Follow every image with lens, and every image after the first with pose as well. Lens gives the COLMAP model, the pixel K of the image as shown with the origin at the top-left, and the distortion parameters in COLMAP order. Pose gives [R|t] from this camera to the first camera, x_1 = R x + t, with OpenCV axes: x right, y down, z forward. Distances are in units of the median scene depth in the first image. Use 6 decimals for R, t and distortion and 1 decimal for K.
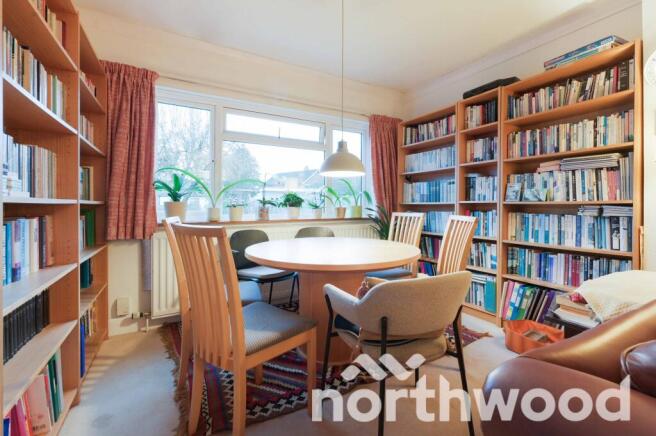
lens RADIAL K [[307.2, 0, 326.0], [0, 307.2, 205.7], [0, 0, 1]] dist [-0.001934, -0.000266]
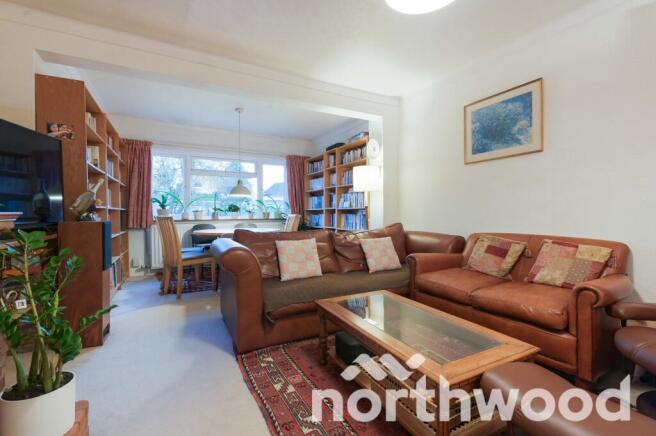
lens RADIAL K [[288.1, 0, 328.0], [0, 288.1, 218.0], [0, 0, 1]] dist [0.000896, 0.000067]
pose [[0.999659, -0.006507, 0.025277, 0.472755], [0.006097, 0.999849, 0.016264, 0.019068], [-0.025379, -0.016105, 0.999548, -0.790773]]
